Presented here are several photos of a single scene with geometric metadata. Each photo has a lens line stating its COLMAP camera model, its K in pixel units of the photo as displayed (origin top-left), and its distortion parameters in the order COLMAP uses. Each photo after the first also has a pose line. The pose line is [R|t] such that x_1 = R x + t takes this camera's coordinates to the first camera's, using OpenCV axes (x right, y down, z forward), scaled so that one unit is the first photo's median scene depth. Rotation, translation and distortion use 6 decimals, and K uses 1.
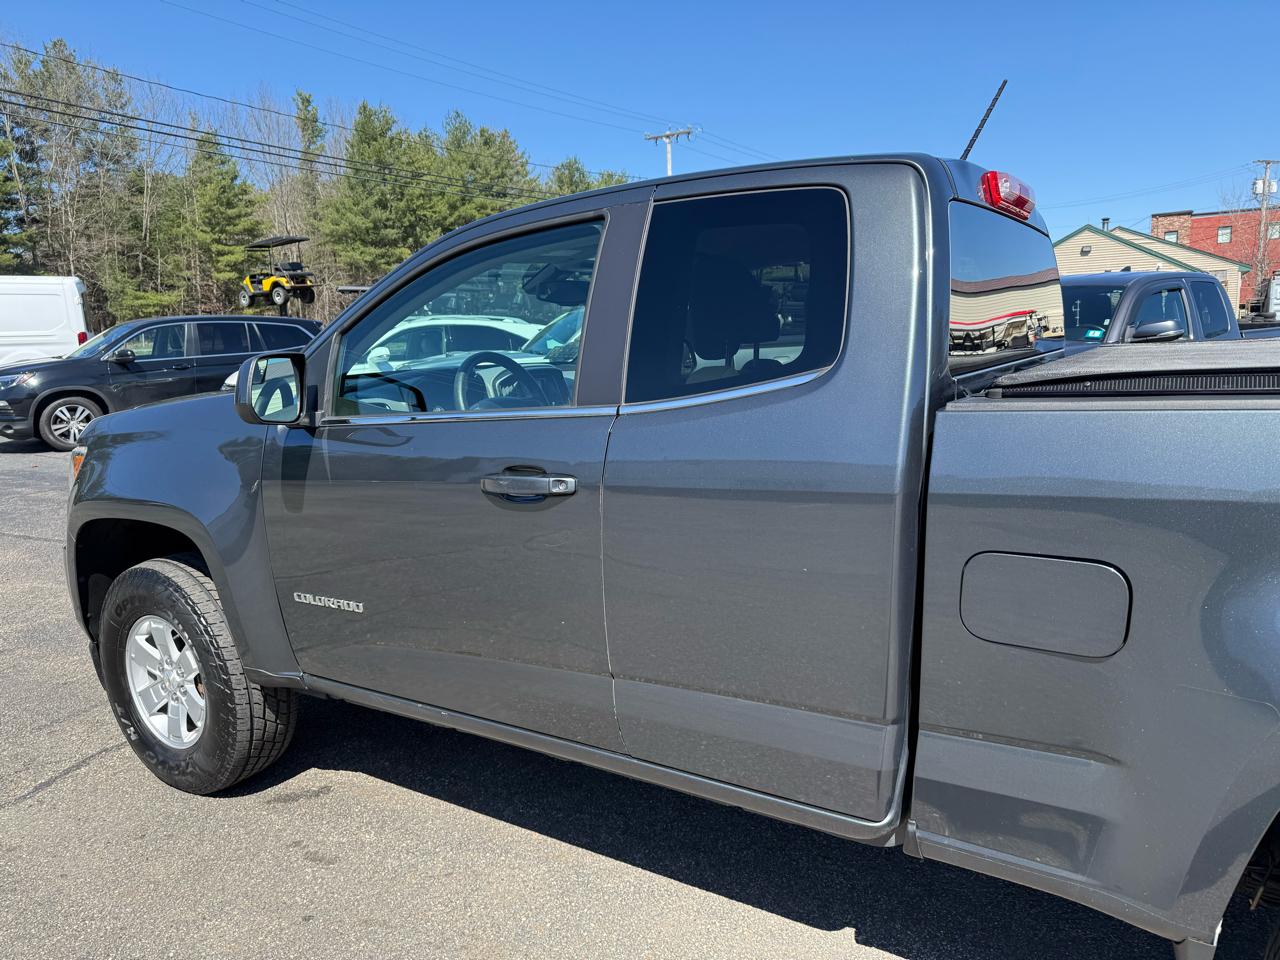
lens RADIAL K [[900.4, 0, 637.6], [0, 900.4, 479.7], [0, 0, 1]] dist [0.039283, -0.047642]
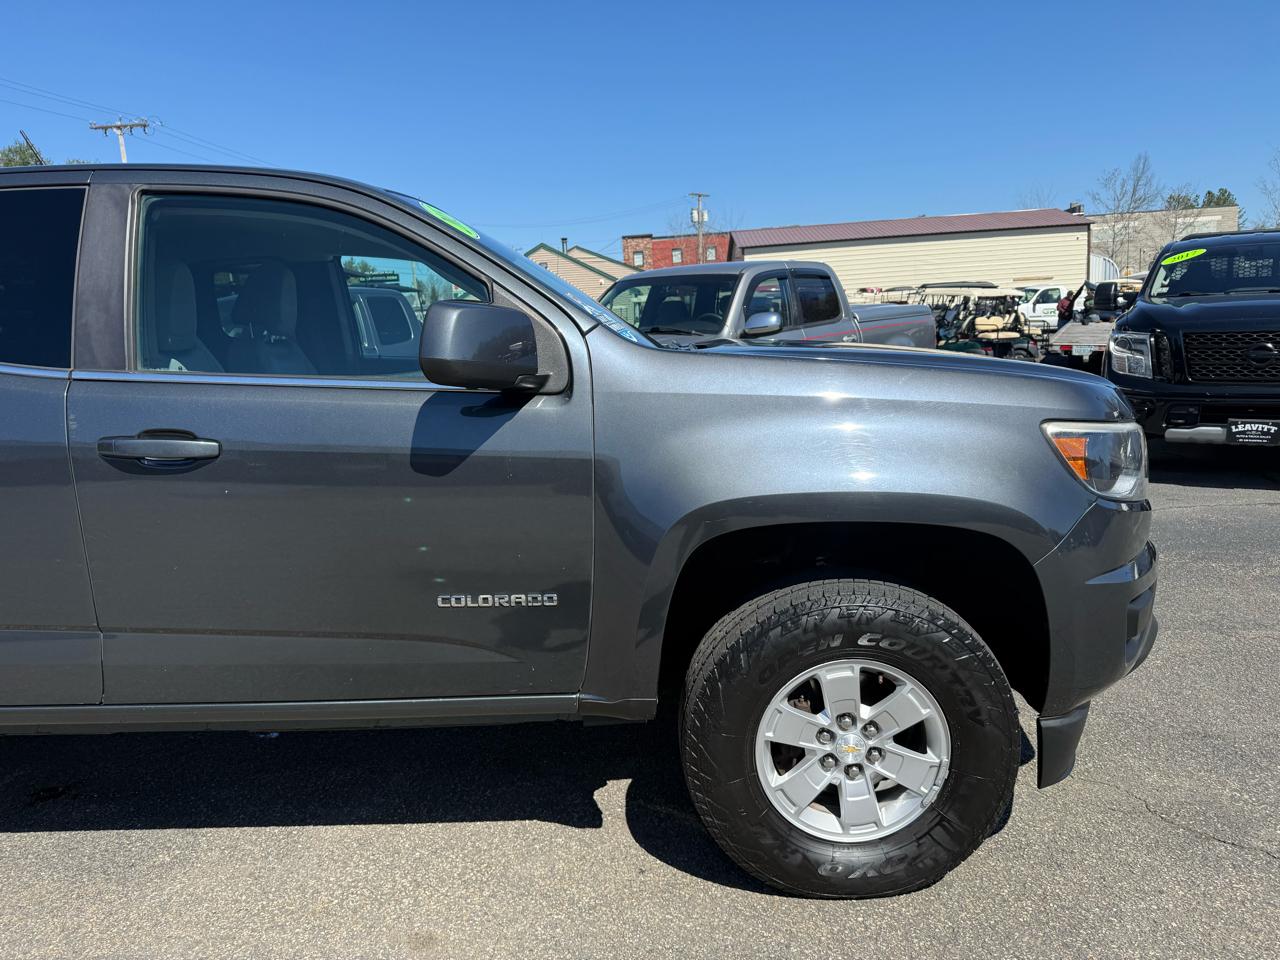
lens RADIAL K [[900.4, 0, 638.3], [0, 900.4, 487.3], [0, 0, 1]] dist [0.039283, -0.047642]
pose [[0.887175, -0.088834, 0.452801, 0.050890], [0.089802, 0.995771, 0.019409, 0.004344], [-0.452610, 0.023443, 0.891400, -0.024943]]
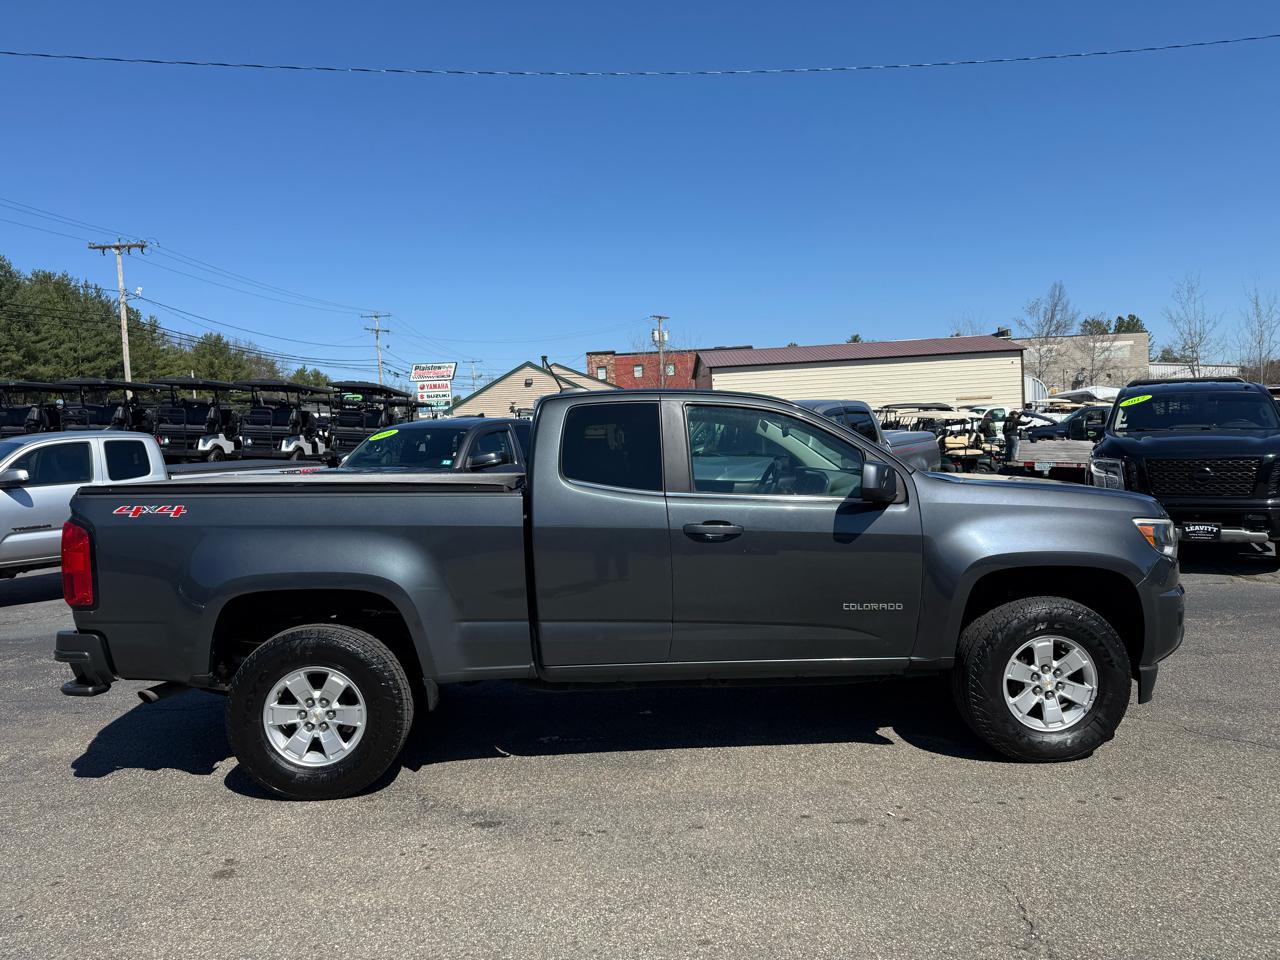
lens RADIAL K [[900.4, 0, 639.0], [0, 900.4, 485.8], [0, 0, 1]] dist [0.039283, -0.047642]
pose [[0.856598, -0.031085, 0.515048, 0.004169], [0.092519, 0.991260, -0.094046, 0.004541], [-0.507623, 0.128211, 0.851987, -0.045414]]
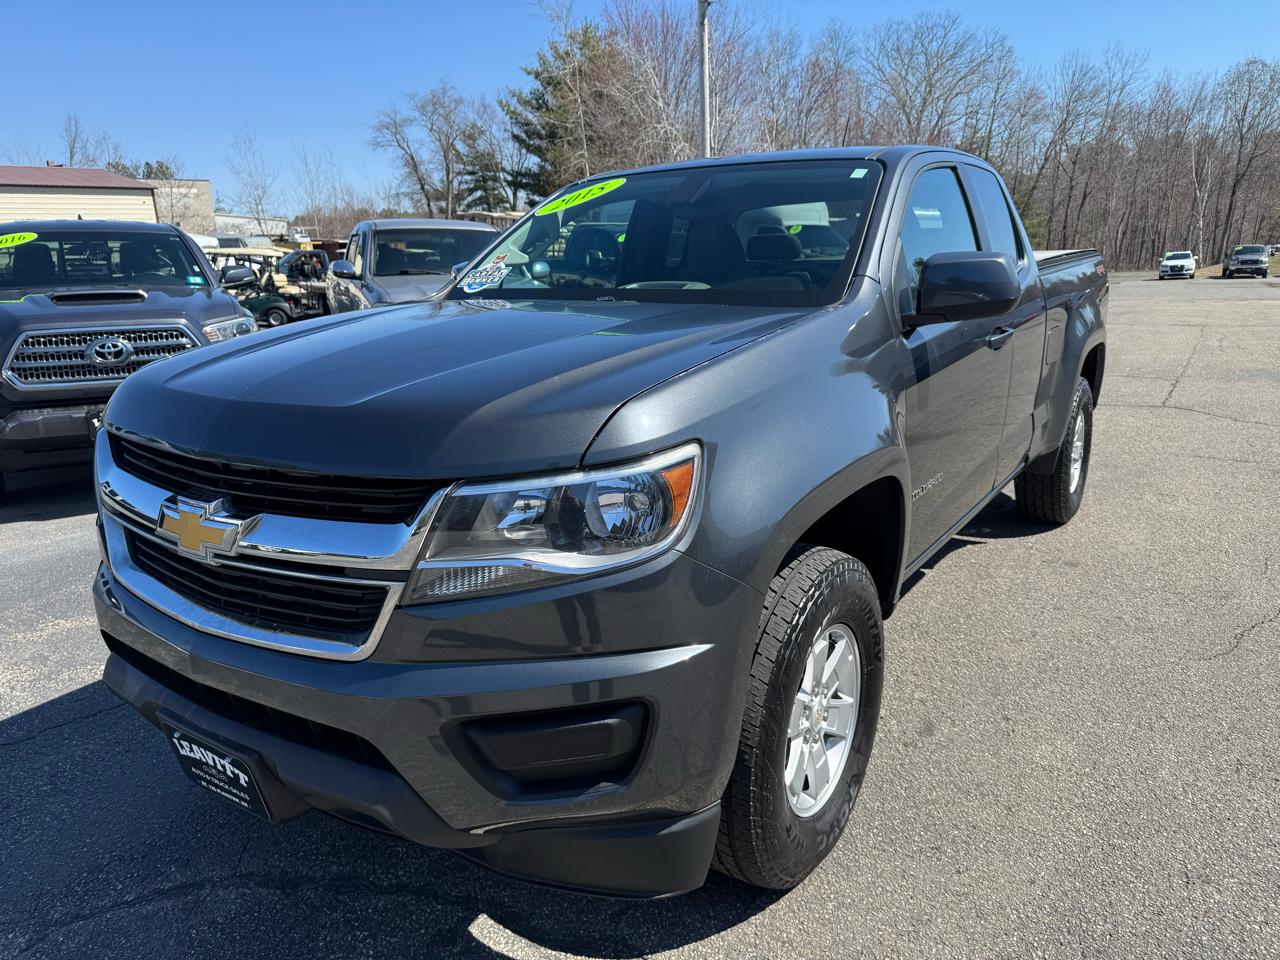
lens RADIAL K [[900.4, 0, 654.9], [0, 900.4, 470.9], [0, 0, 1]] dist [0.039283, -0.047642]
pose [[0.017083, -0.205760, 0.978453, -0.064915], [0.188604, 0.961692, 0.198942, -0.009002], [-0.981905, 0.181142, 0.055236, 0.060802]]
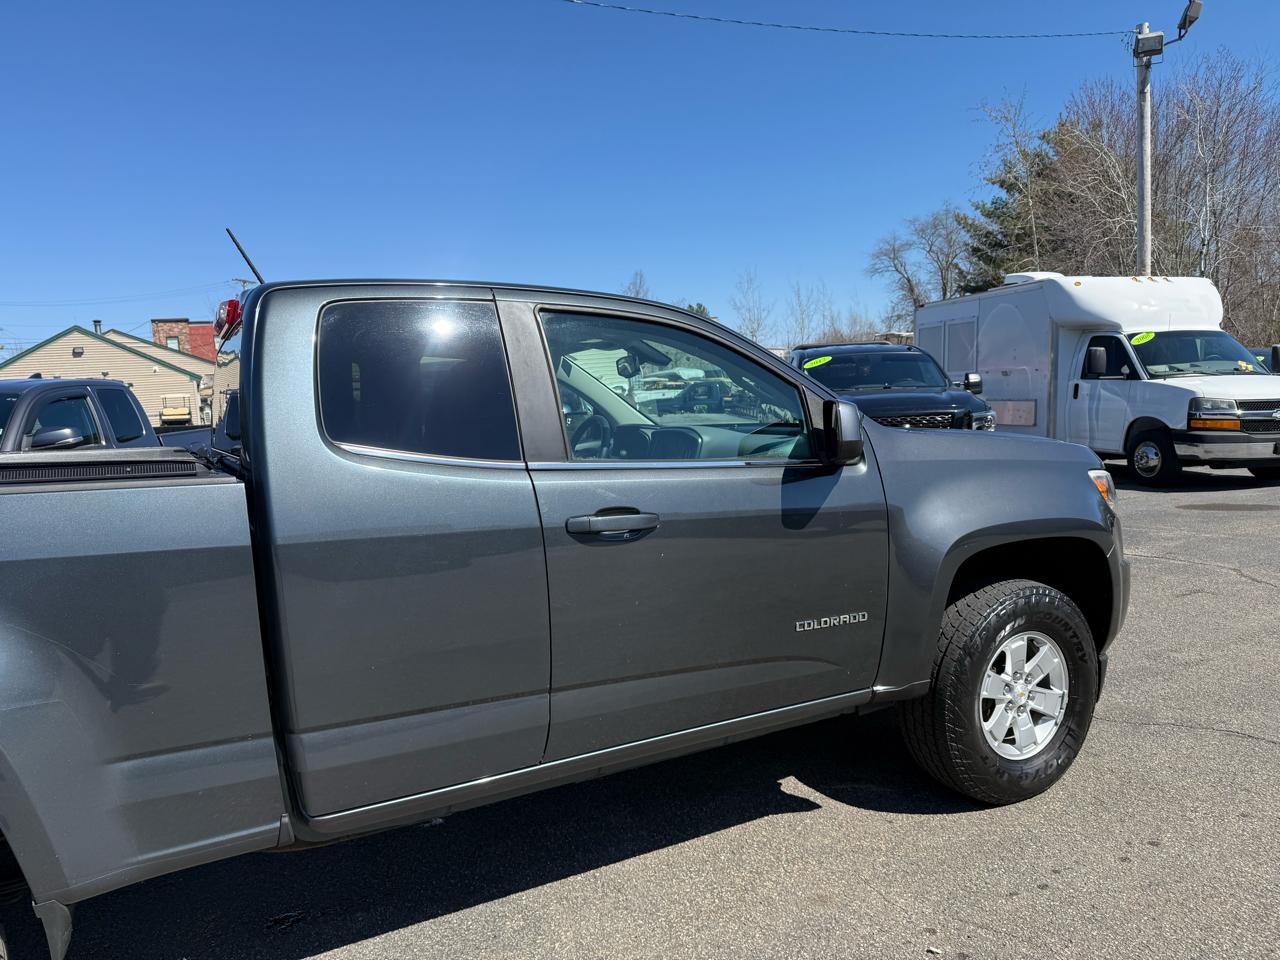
lens RADIAL K [[900.4, 0, 642.9], [0, 900.4, 482.0], [0, 0, 1]] dist [0.039283, -0.047642]
pose [[0.556157, -0.077872, 0.827421, 0.013324], [0.164994, 0.986129, -0.018093, 0.000570], [-0.814534, 0.146582, 0.561291, -0.008167]]
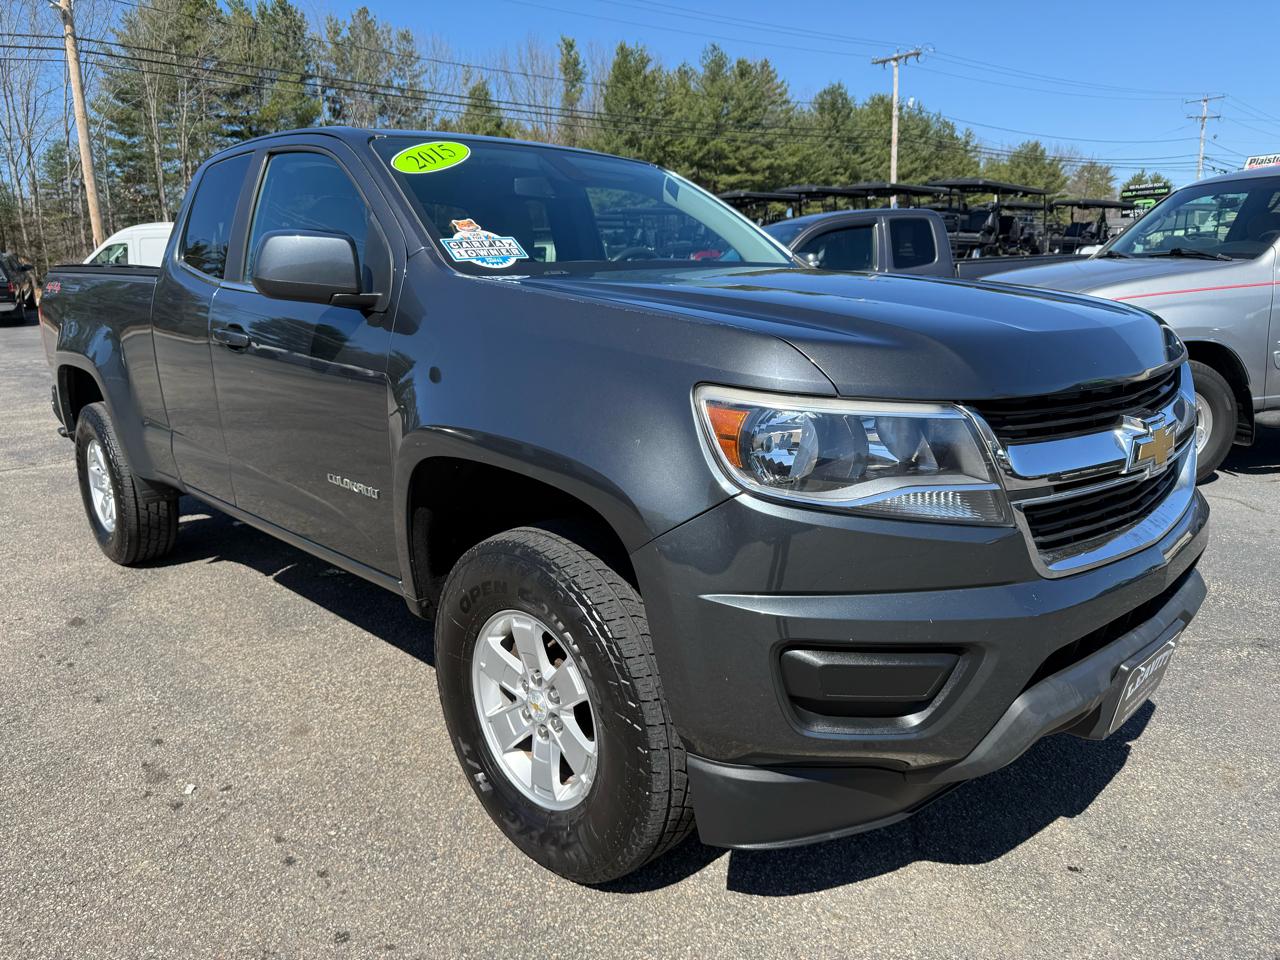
lens RADIAL K [[900.4, 0, 642.6], [0, 900.4, 484.7], [0, 0, 1]] dist [0.039283, -0.047642]
pose [[0.953155, 0.069381, -0.294419, 0.092152], [-0.047127, 0.995515, 0.082026, 0.004839], [0.298790, -0.064308, 0.952150, -0.027576]]
